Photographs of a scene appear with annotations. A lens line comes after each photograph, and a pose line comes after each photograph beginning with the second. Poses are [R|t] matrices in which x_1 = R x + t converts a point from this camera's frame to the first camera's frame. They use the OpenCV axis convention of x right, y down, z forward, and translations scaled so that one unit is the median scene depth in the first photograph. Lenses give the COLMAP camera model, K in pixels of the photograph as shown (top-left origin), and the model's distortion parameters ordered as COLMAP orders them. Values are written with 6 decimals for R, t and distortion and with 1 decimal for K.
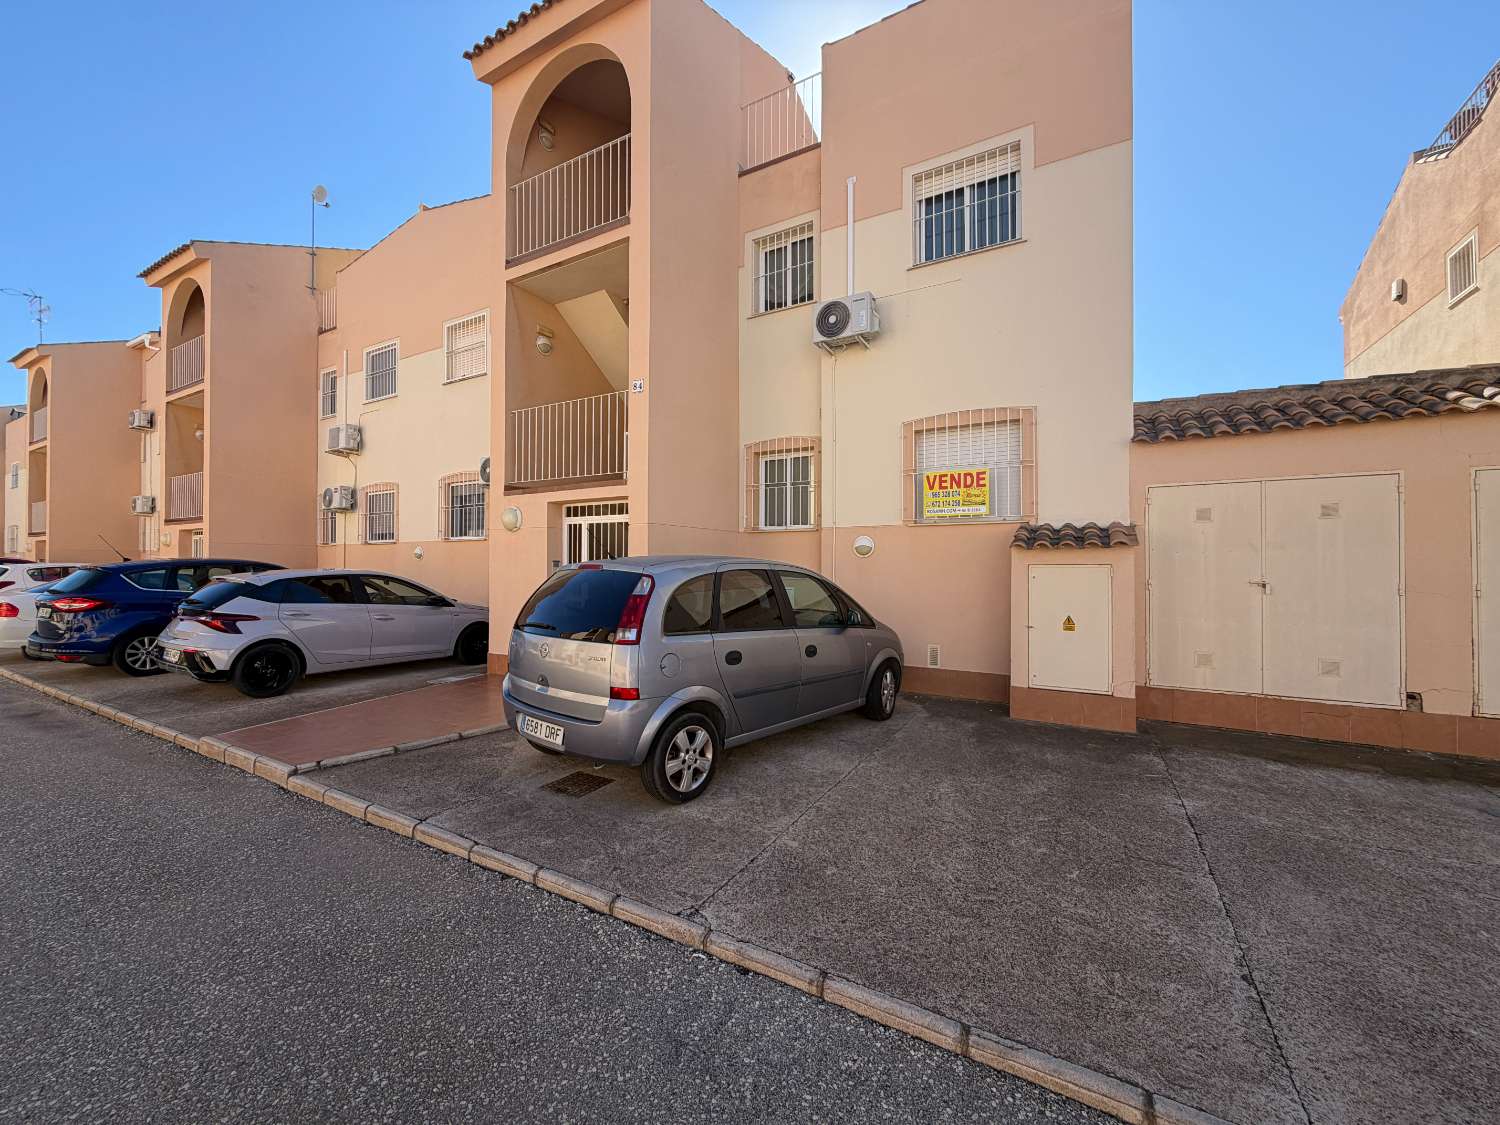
lens RADIAL K [[595.6, 0, 749.7], [0, 595.6, 562.3], [0, 0, 1]] dist [0.001140, -0.000810]
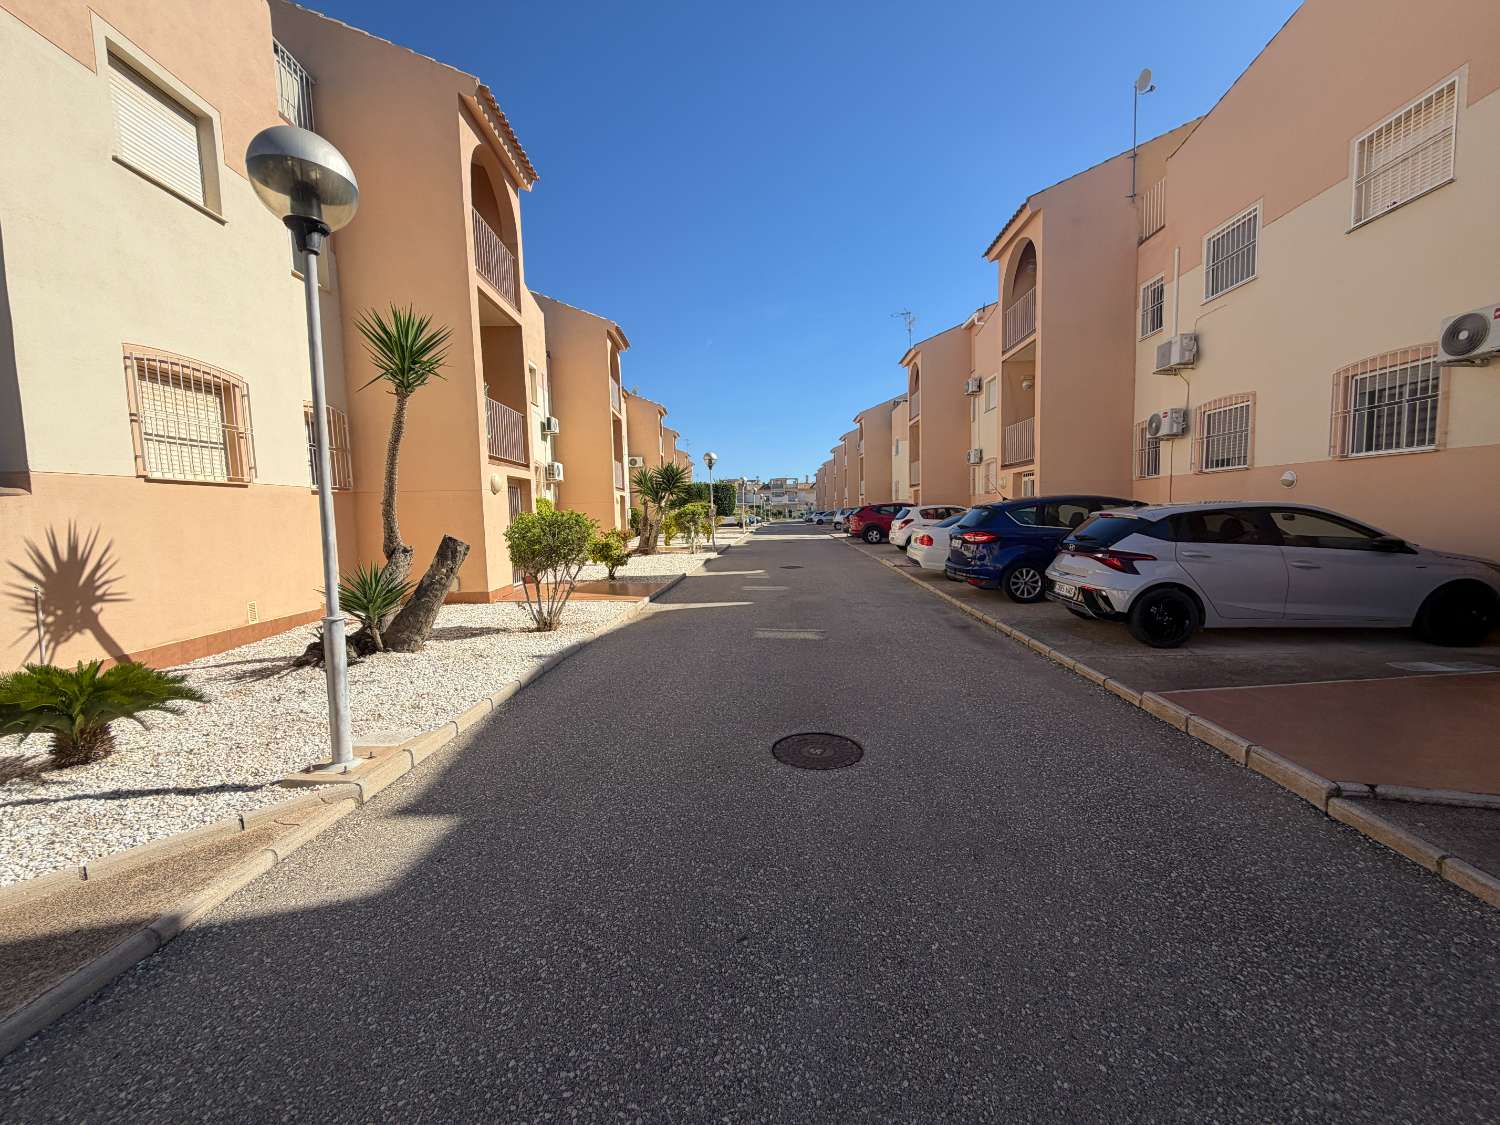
lens RADIAL K [[595.6, 0, 751.4], [0, 595.6, 564.1], [0, 0, 1]] dist [0.001140, -0.000810]
pose [[0.448316, 0.063865, -0.891590, -0.186270], [0.032446, 0.995624, 0.087632, 0.003458], [0.893286, -0.068216, 0.444283, 0.043735]]
